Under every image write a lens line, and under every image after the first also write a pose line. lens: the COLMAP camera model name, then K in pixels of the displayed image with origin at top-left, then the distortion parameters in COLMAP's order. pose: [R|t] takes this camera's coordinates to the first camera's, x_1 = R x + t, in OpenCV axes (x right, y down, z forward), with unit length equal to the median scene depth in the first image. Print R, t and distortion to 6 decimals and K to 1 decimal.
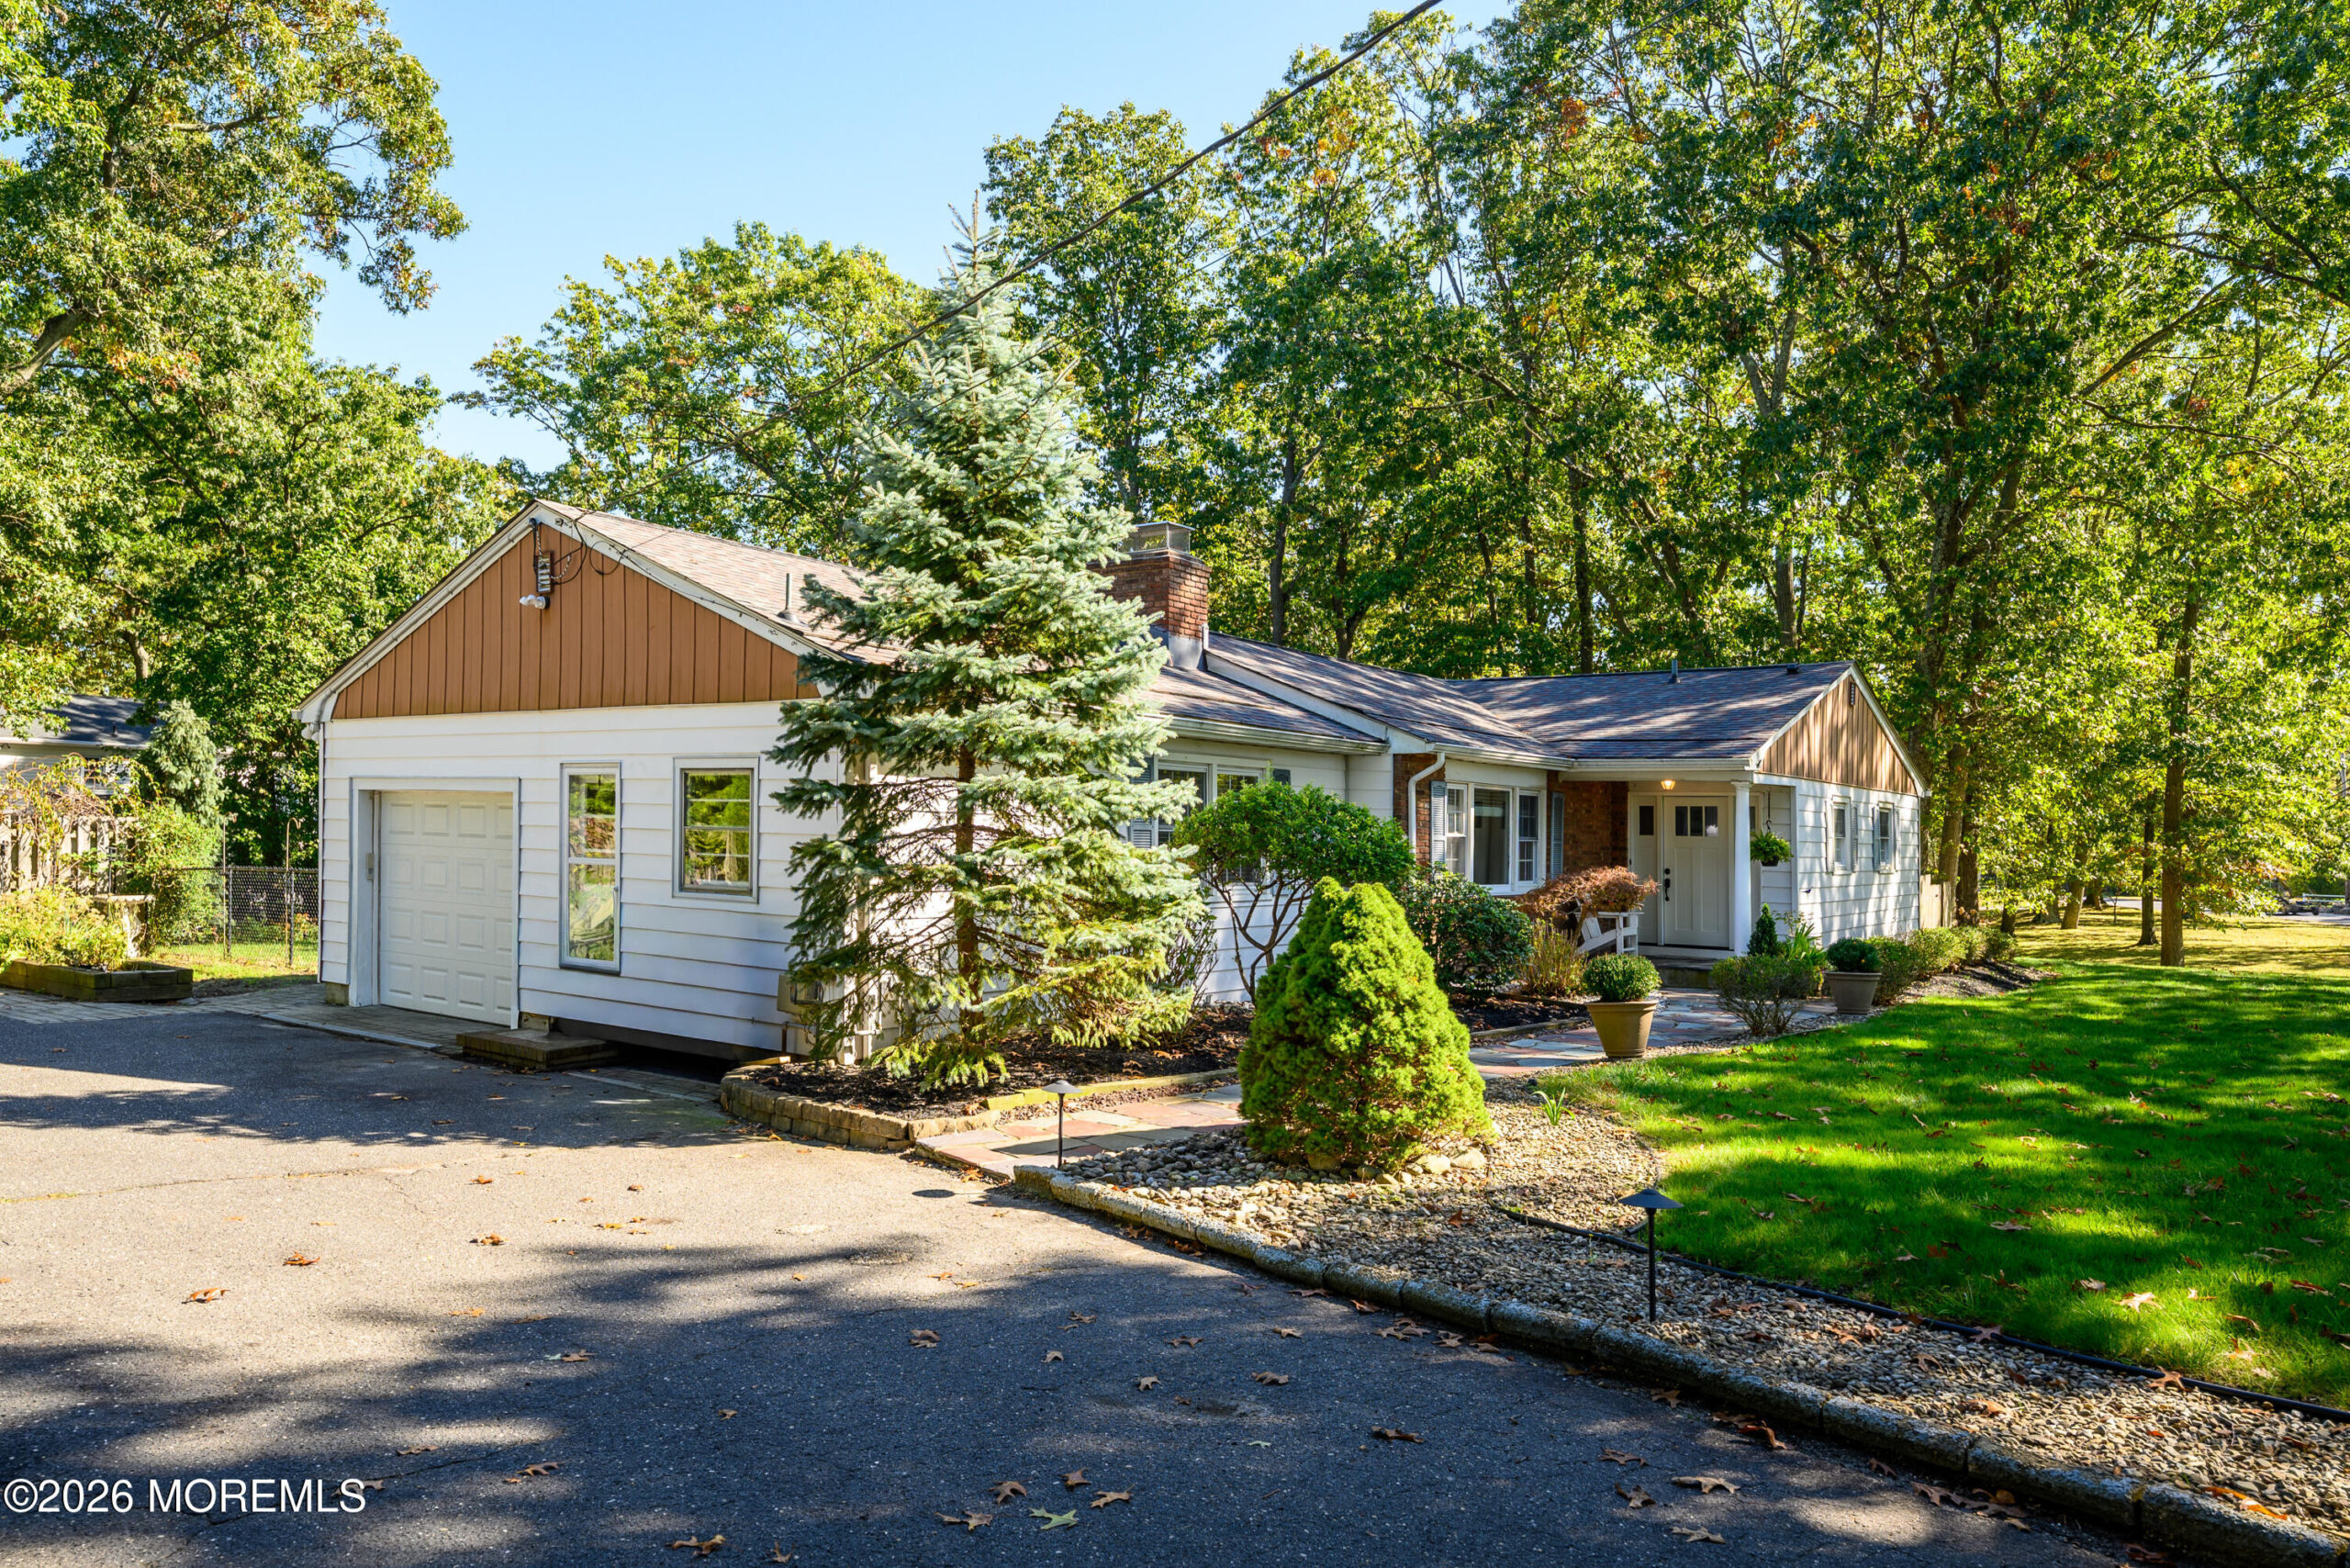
lens RADIAL K [[1599.4, 0, 1175.0], [0, 1599.4, 784.0], [0, 0, 1]] dist [-0.005339, -0.001230]
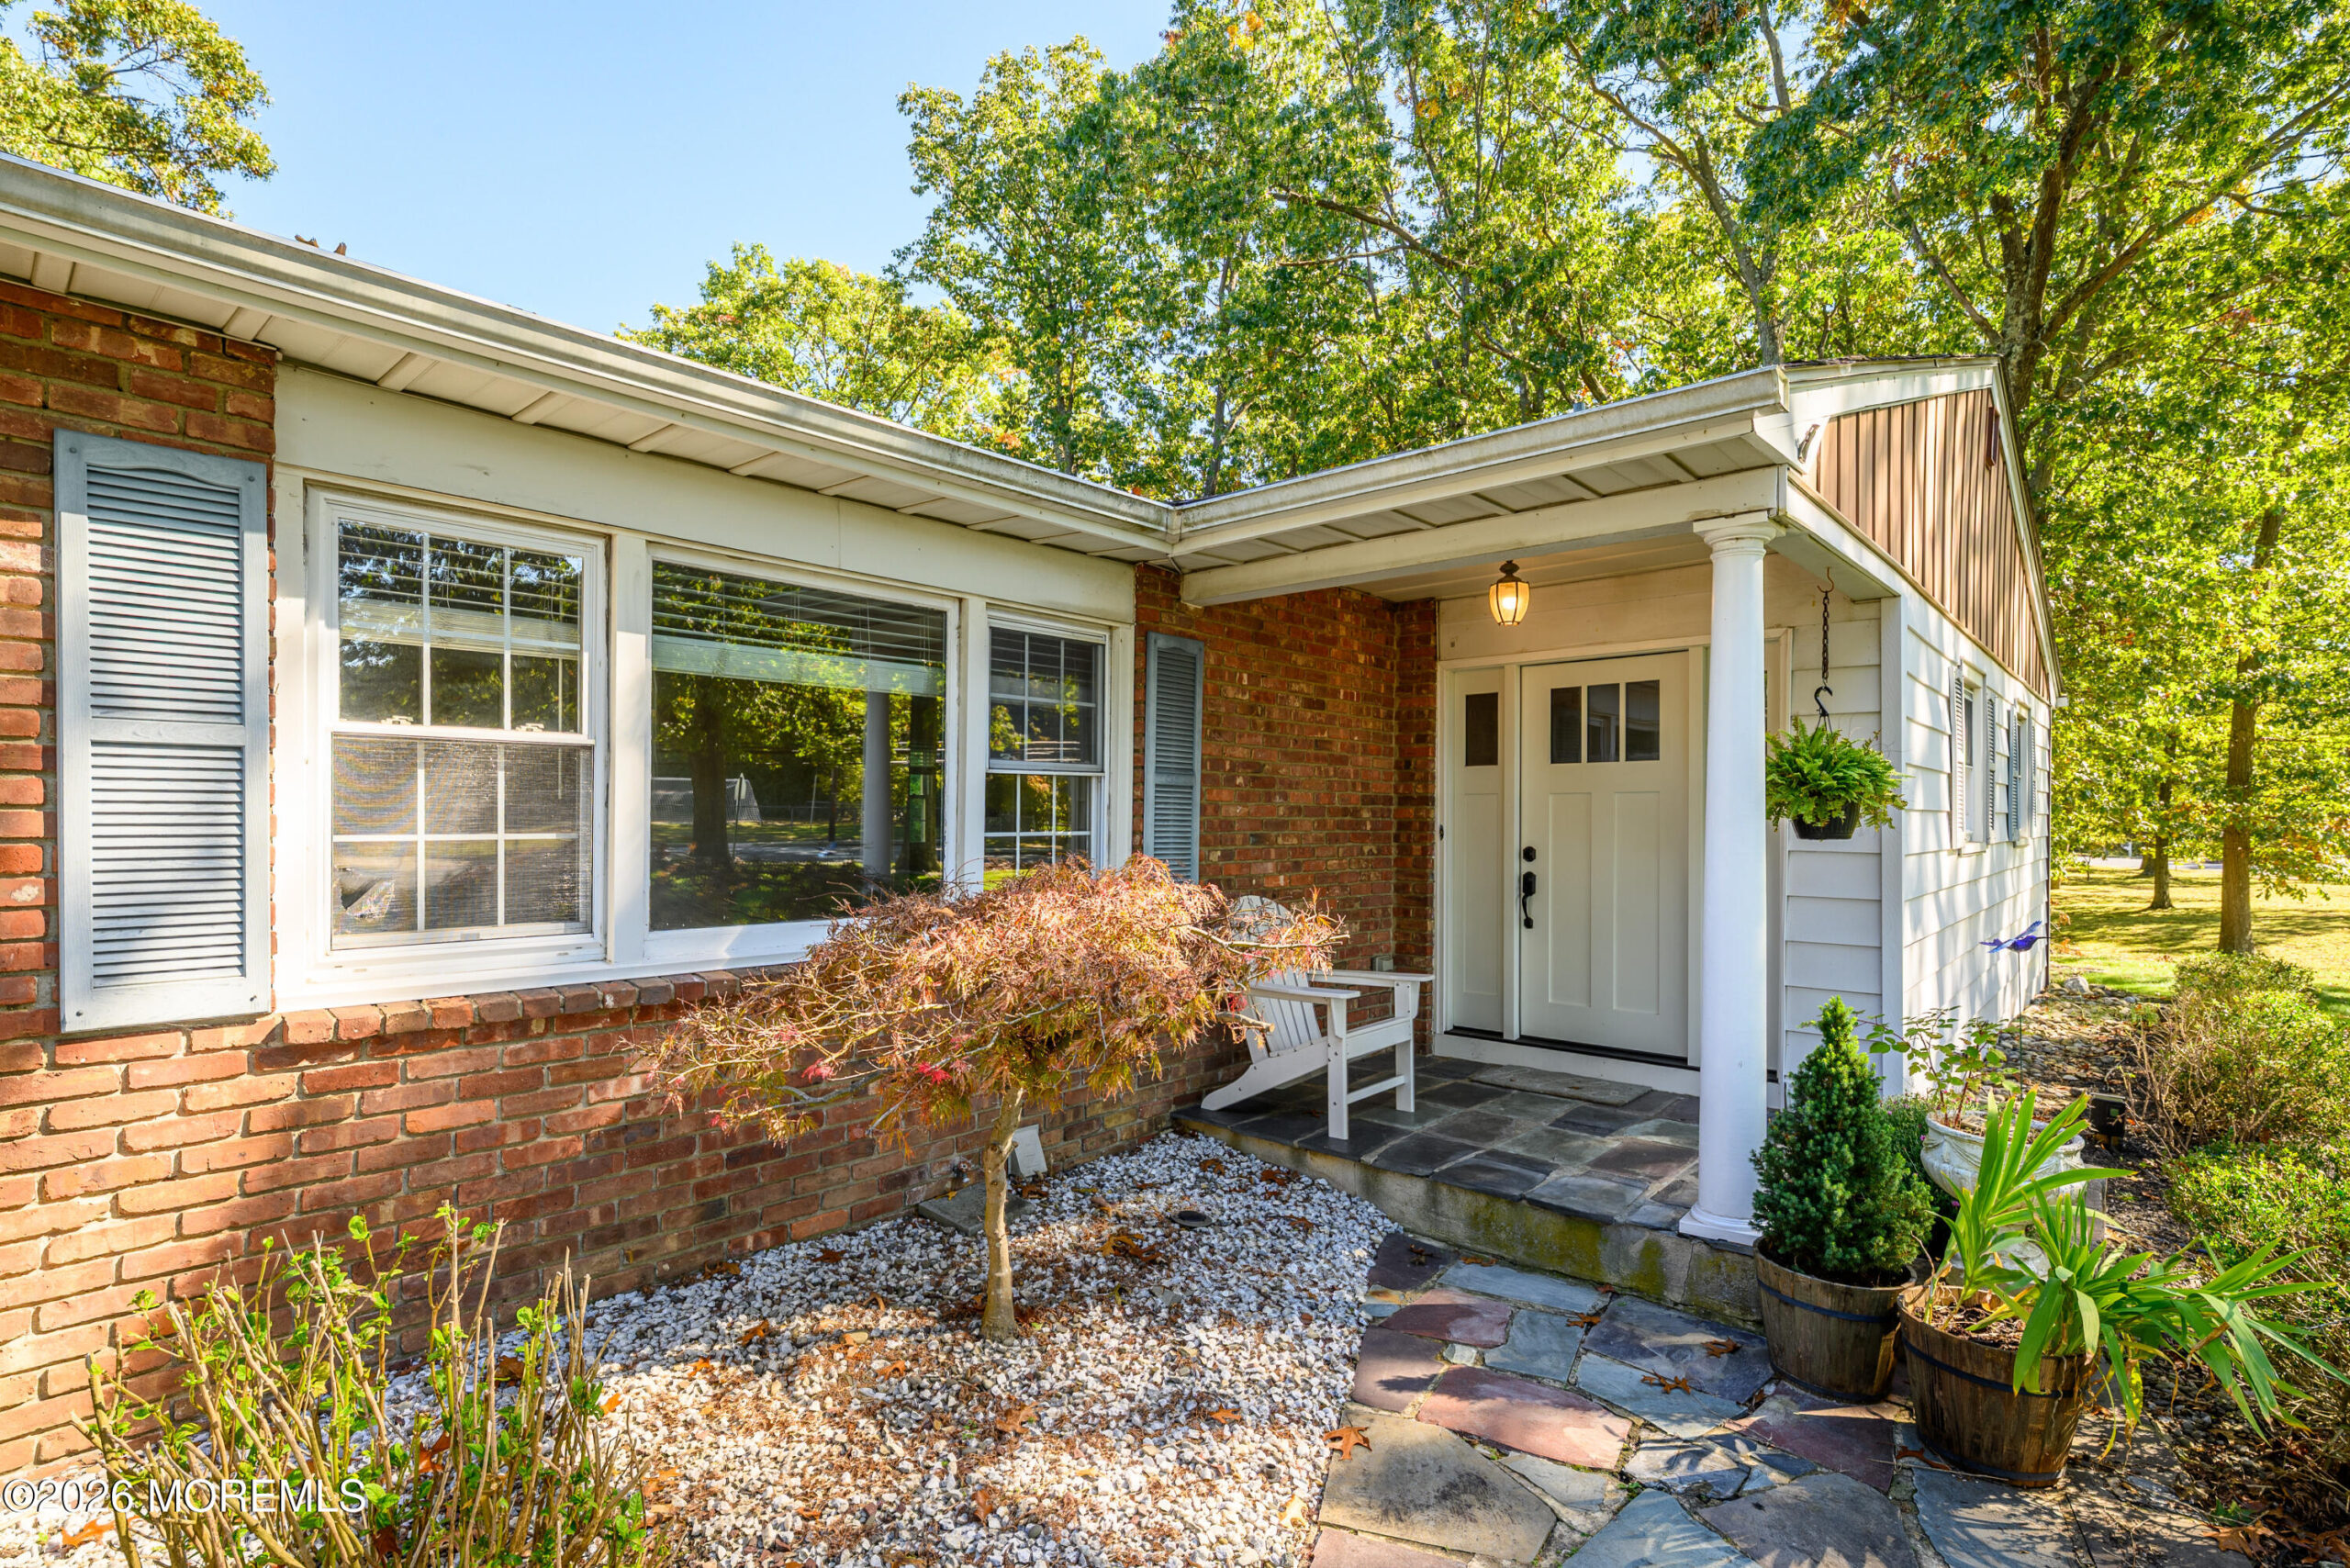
lens RADIAL K [[1119.9, 0, 1176.0], [0, 1119.9, 805.7], [0, 0, 1]] dist [0.000188, -0.000155]
pose [[0.992296, -0.017091, -0.122704, 0.147051], [0.019510, 0.999638, 0.018540, 0.020615], [0.122343, -0.020791, 0.992270, 0.411694]]
